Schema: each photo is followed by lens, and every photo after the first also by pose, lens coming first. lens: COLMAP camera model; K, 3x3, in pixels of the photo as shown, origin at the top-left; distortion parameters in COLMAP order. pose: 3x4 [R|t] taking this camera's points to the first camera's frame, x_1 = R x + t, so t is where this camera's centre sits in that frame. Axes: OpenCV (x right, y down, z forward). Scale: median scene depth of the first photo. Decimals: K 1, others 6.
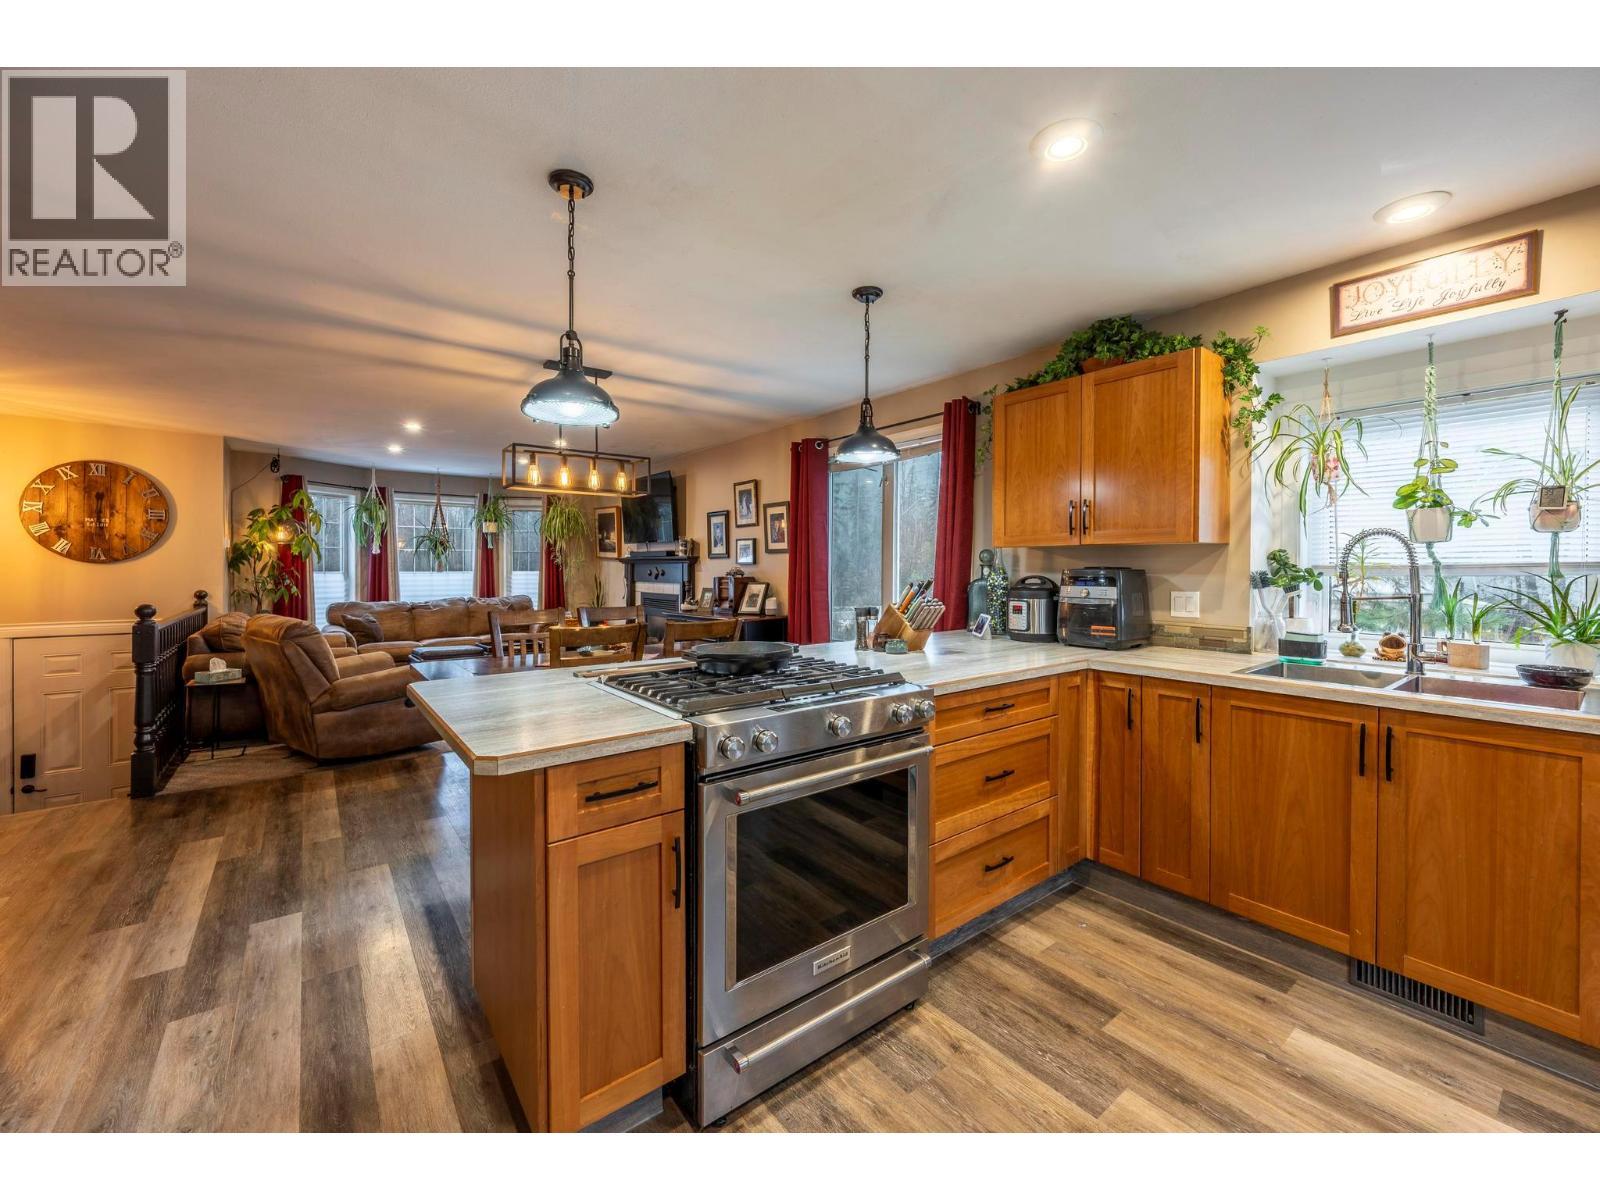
lens RADIAL K [[639.0, 0, 821.4], [0, 639.0, 567.3], [0, 0, 1]] dist [0.000854, -0.000937]
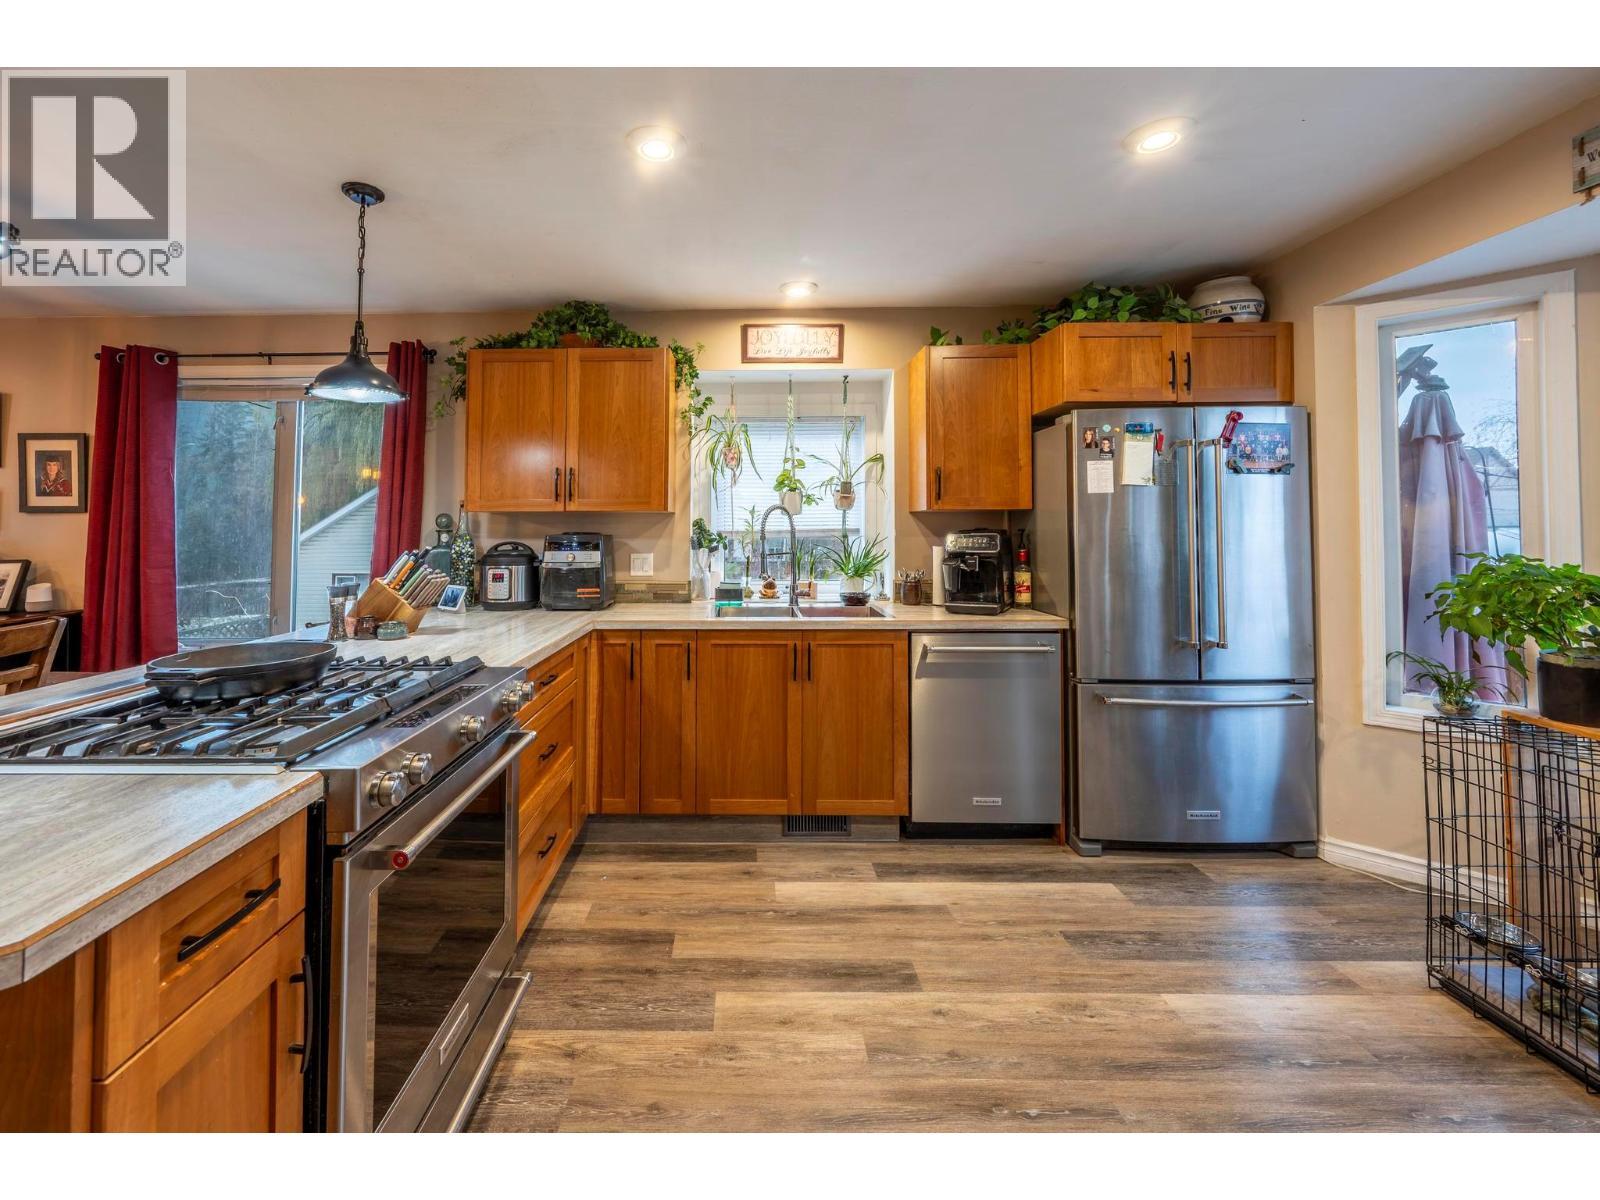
lens RADIAL K [[644.6, 0, 726.7], [0, 644.6, 511.2], [0, 0, 1]] dist [-0.006007, 0.000327]
pose [[0.647219, 0.022544, 0.761971, -0.189922], [0.003997, 0.999449, -0.032965, 0.000247], [-0.762294, 0.024381, 0.646772, 0.109824]]
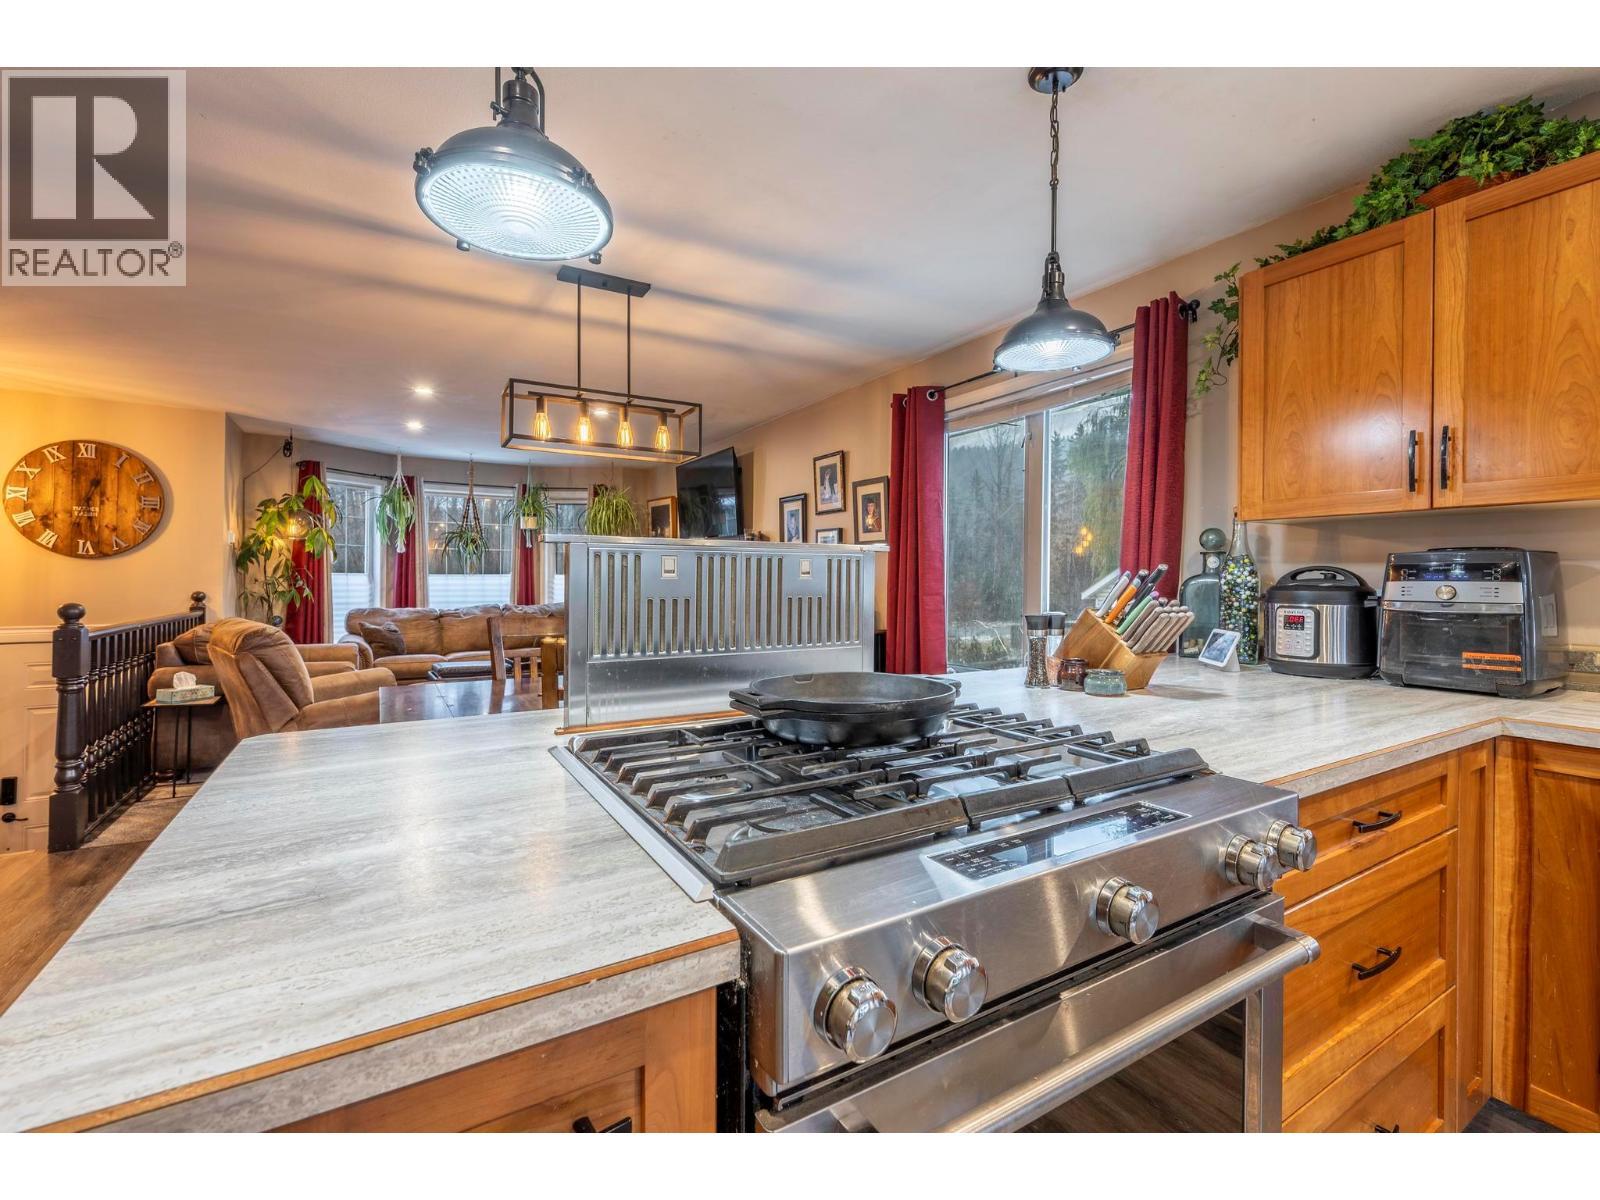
lens RADIAL K [[693.1, 0, 813.6], [0, 693.1, 575.5], [0, 0, 1]] dist [0.000569, -0.000439]
pose [[0.991922, 0.004008, -0.126787, -0.050993], [-0.004595, 0.999980, -0.004335, 0.025416], [0.126768, 0.004883, 0.991920, 0.280049]]
